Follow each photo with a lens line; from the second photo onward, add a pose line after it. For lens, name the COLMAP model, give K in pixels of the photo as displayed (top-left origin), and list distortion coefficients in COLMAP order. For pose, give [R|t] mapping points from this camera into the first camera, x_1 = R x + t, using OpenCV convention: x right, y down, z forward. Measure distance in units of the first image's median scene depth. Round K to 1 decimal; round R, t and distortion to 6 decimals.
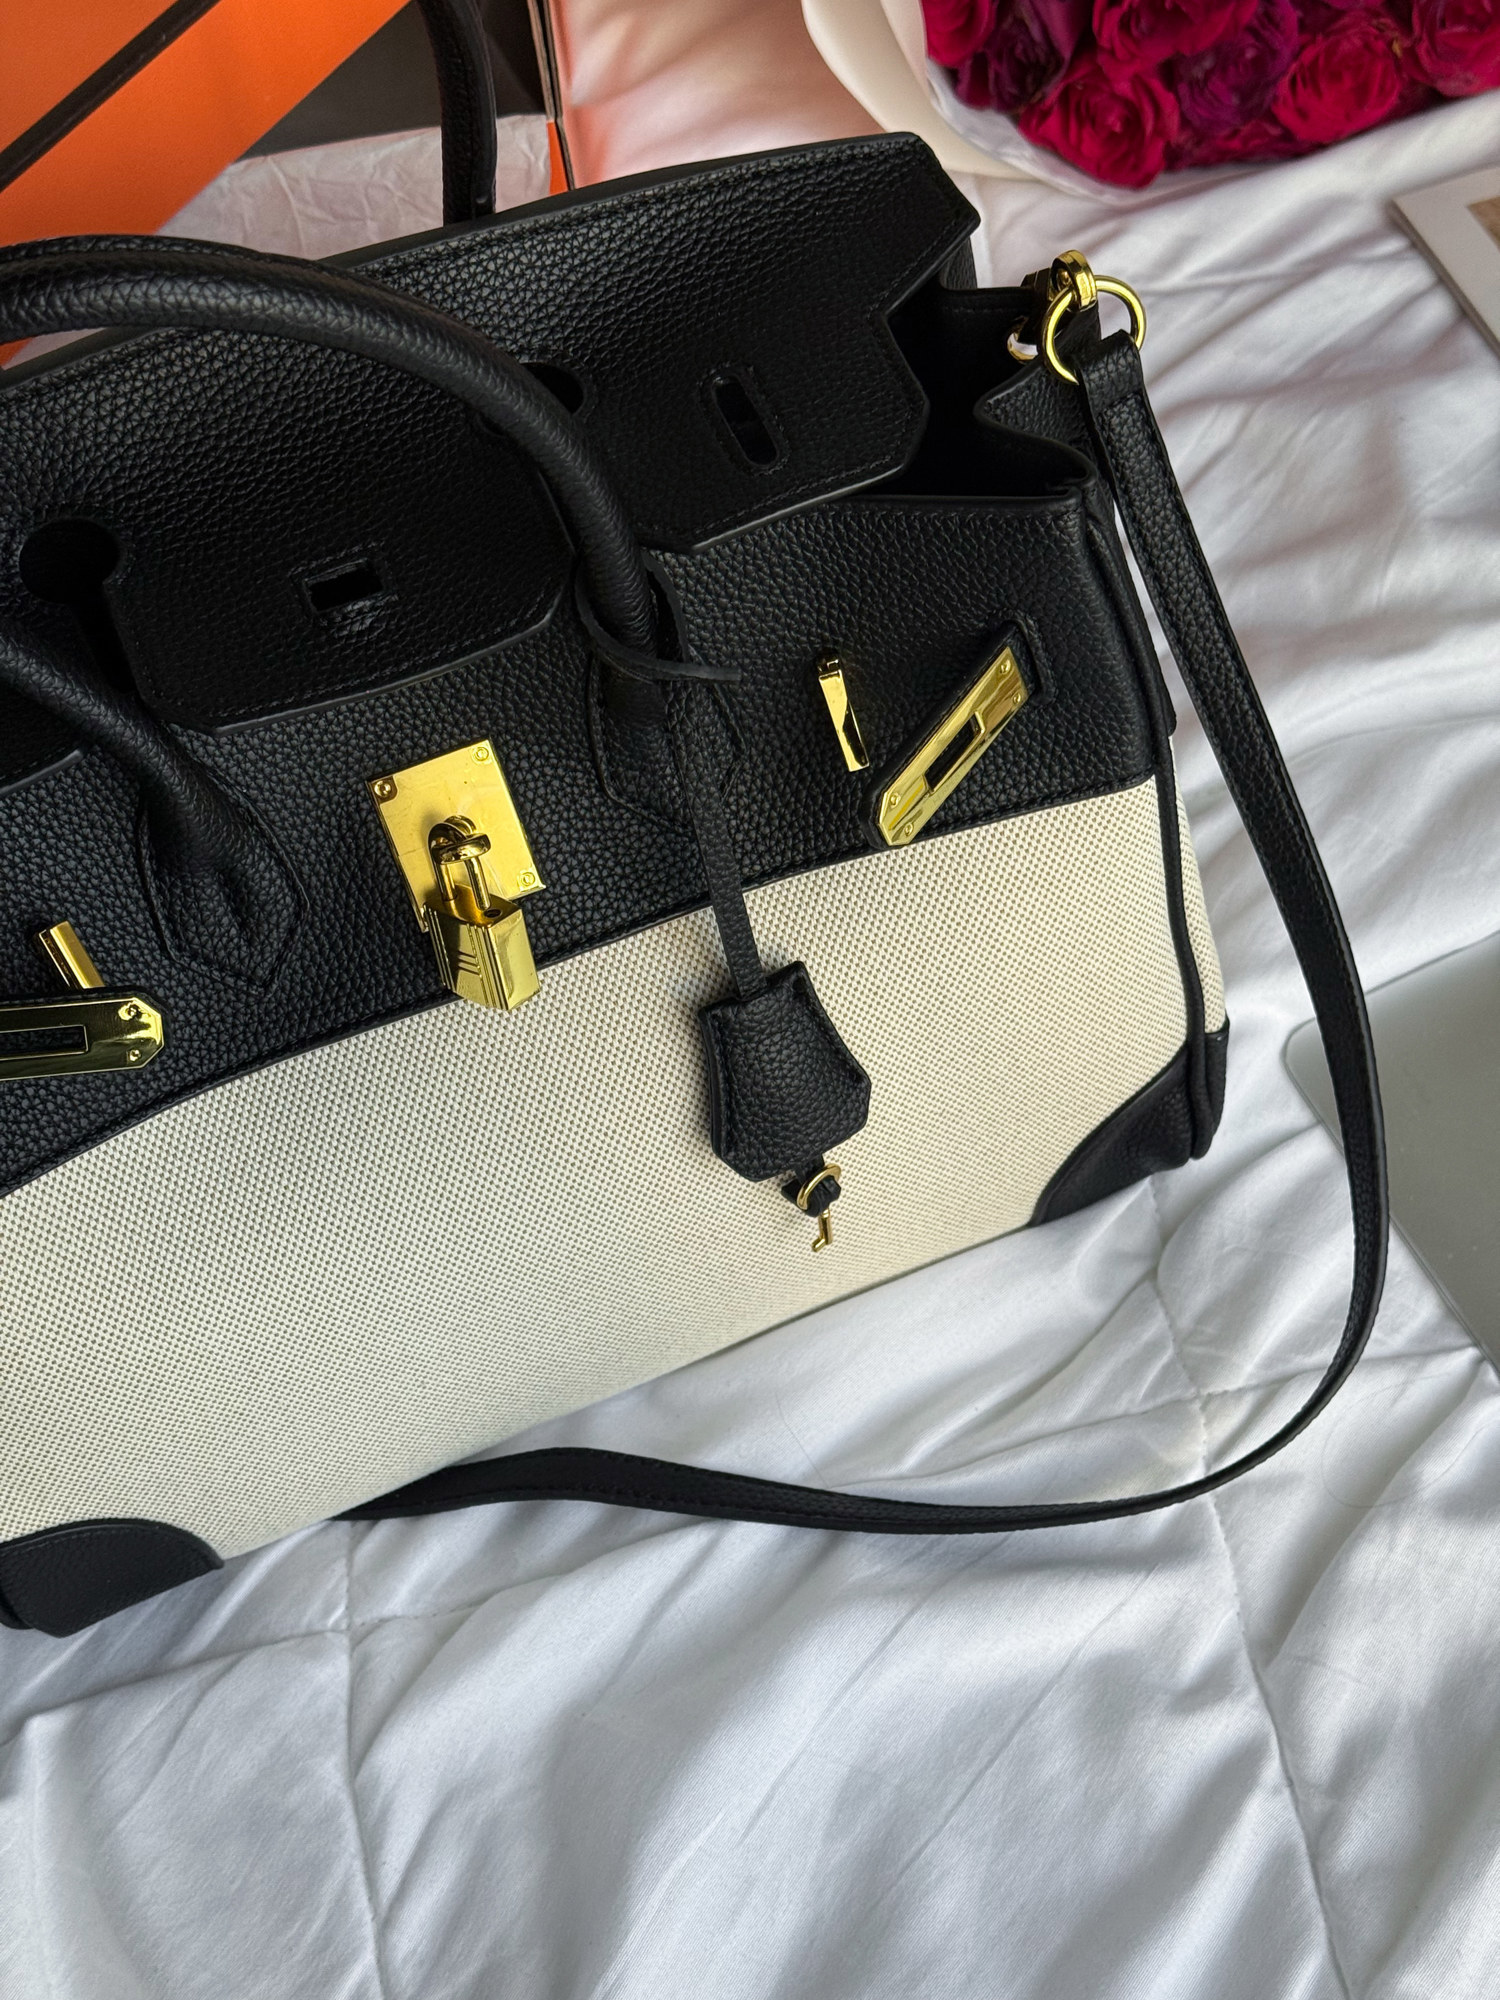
lens RADIAL K [[2839.3, 0, 792.1], [0, 2839.3, 1021.4], [0, 0, 1]] dist [0.215503, -0.636857]
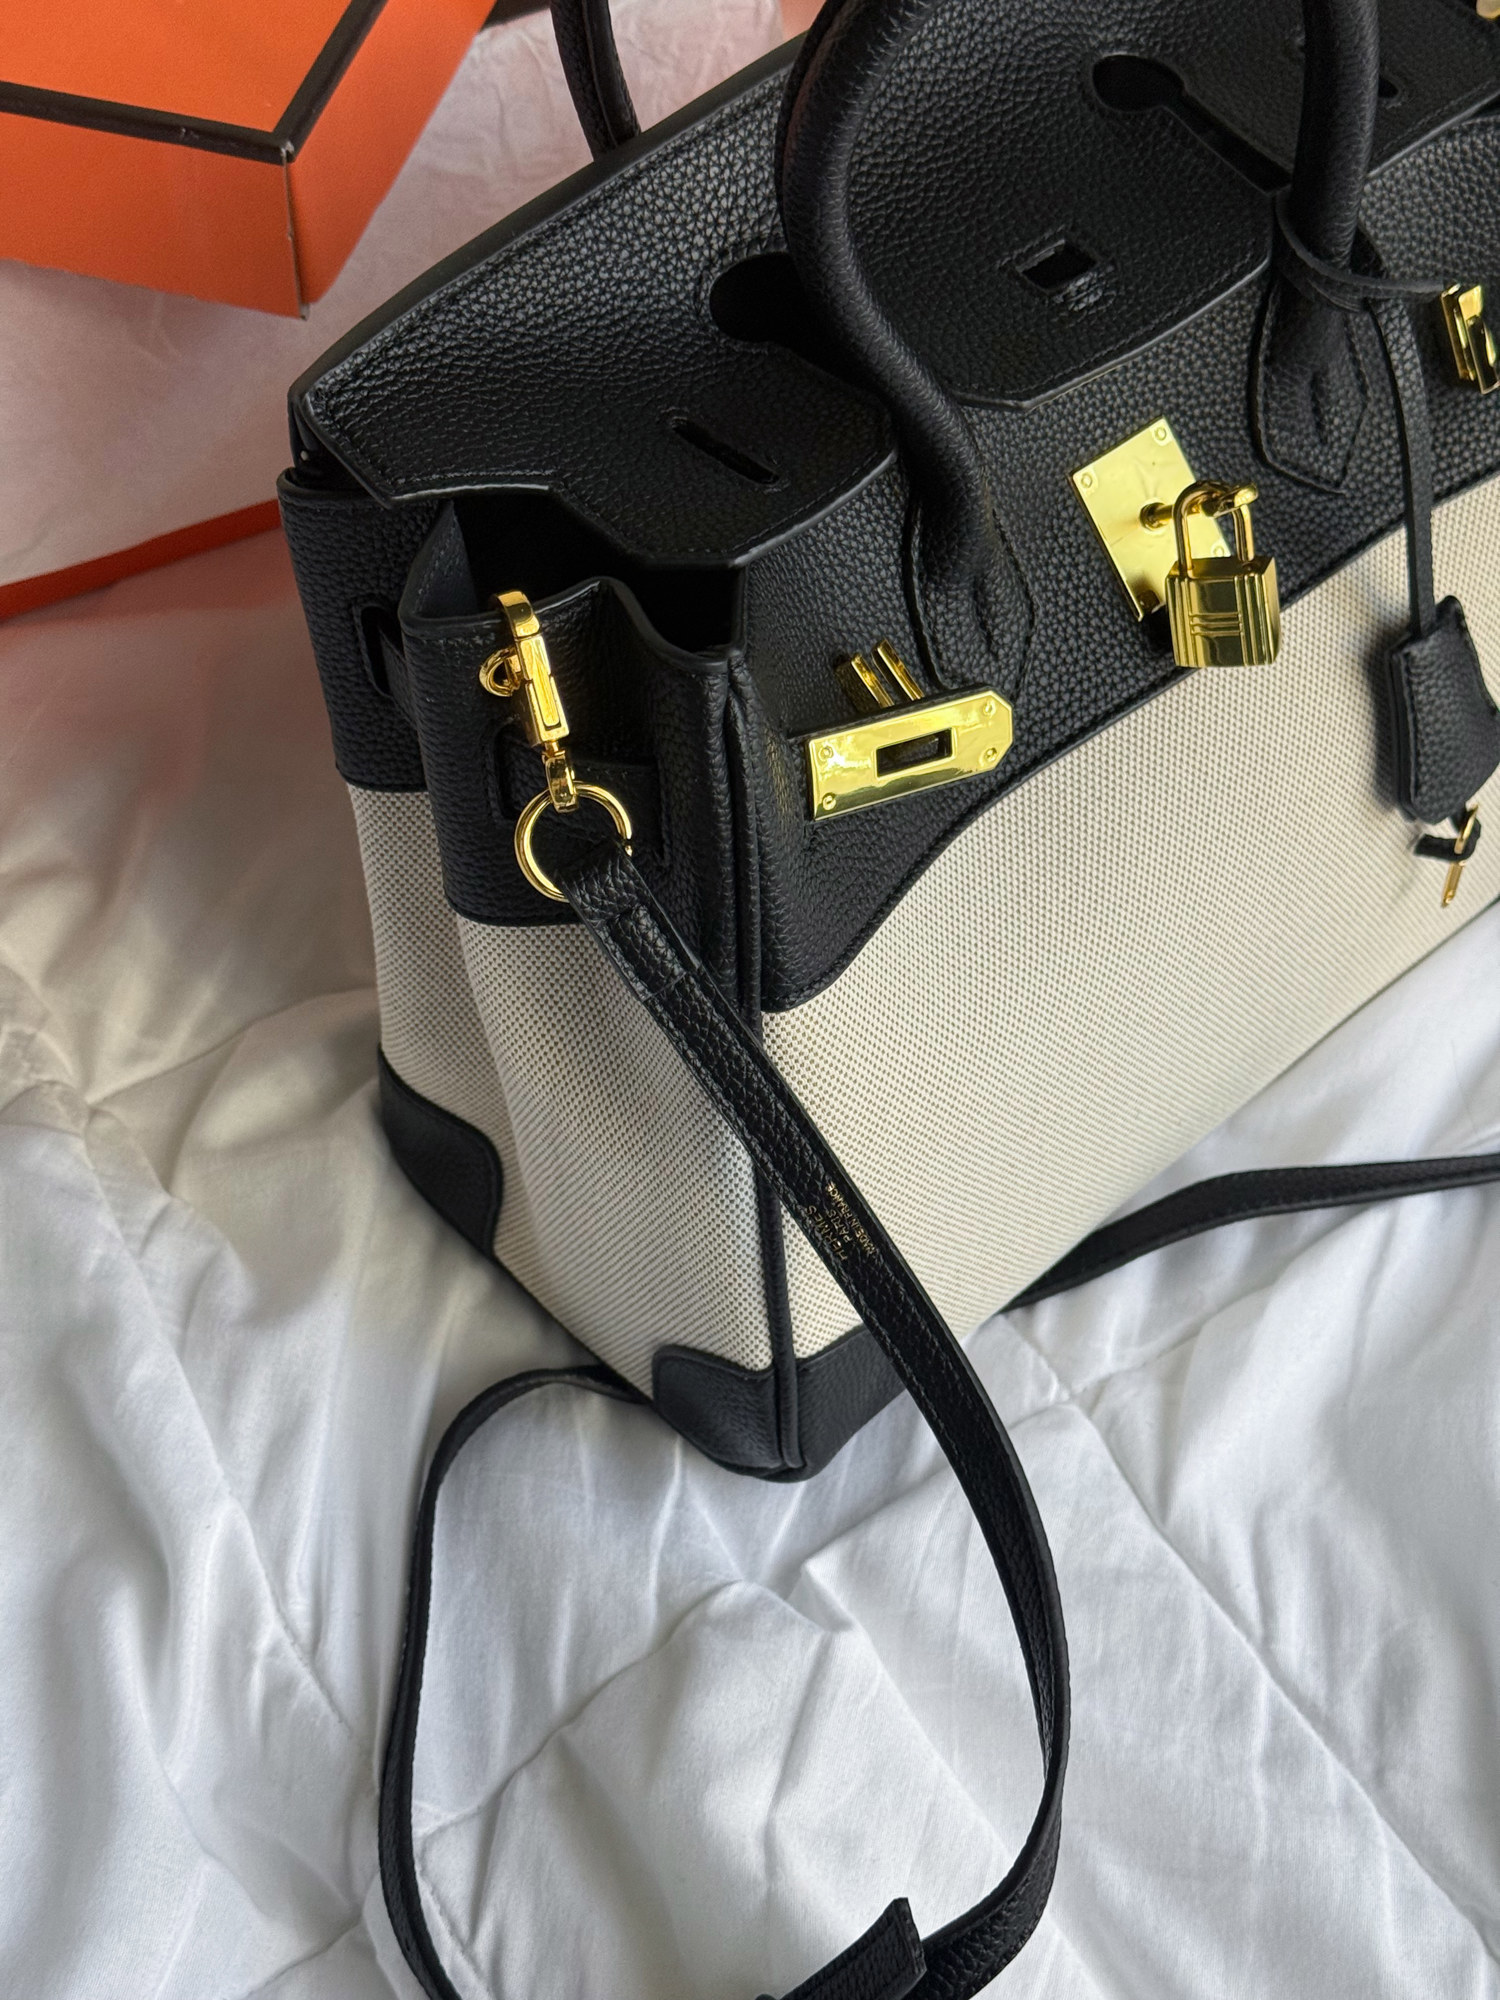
lens RADIAL K [[2839.3, 0, 792.1], [0, 2839.3, 1021.4], [0, 0, 1]] dist [0.215503, -0.636857]
pose [[0.934630, -0.210790, 0.286416, -0.514177], [0.233028, 0.971405, -0.045500, 0.112327], [-0.268635, 0.109269, 0.957024, 0.081279]]
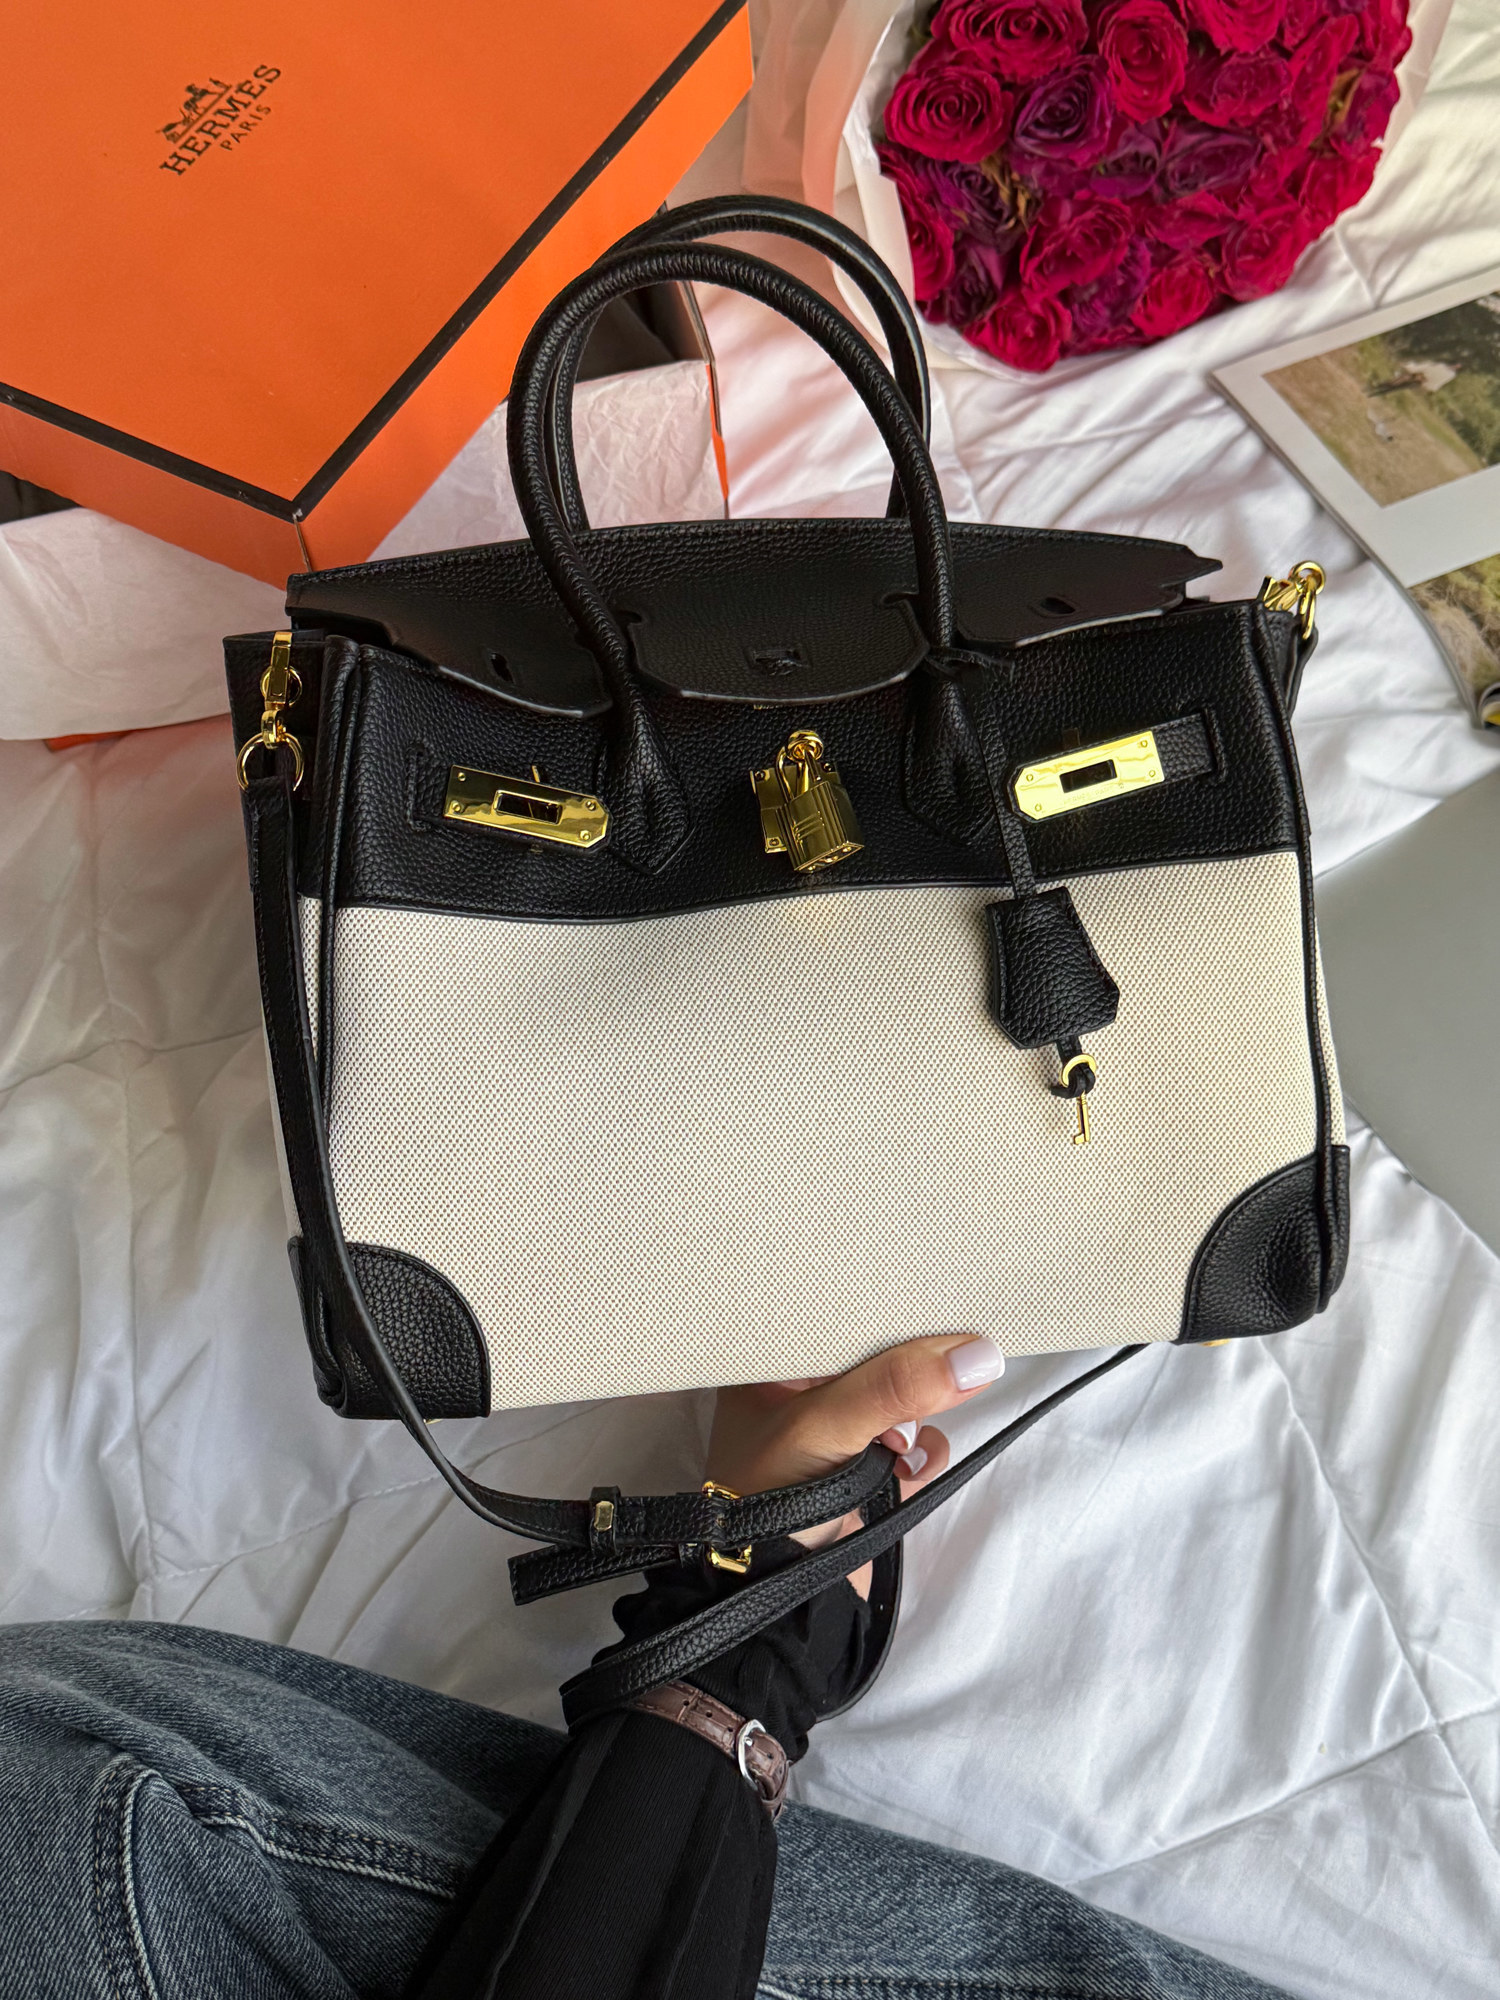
lens RADIAL K [[2092.2, 0, 744.8], [0, 2092.2, 1003.3], [0, 0, 1]] dist [0.024761, -0.089893]
pose [[0.995142, -0.070569, 0.068648, -0.189440], [0.067622, 0.996725, 0.044338, -0.030862], [-0.071552, -0.039481, 0.996655, -0.121748]]
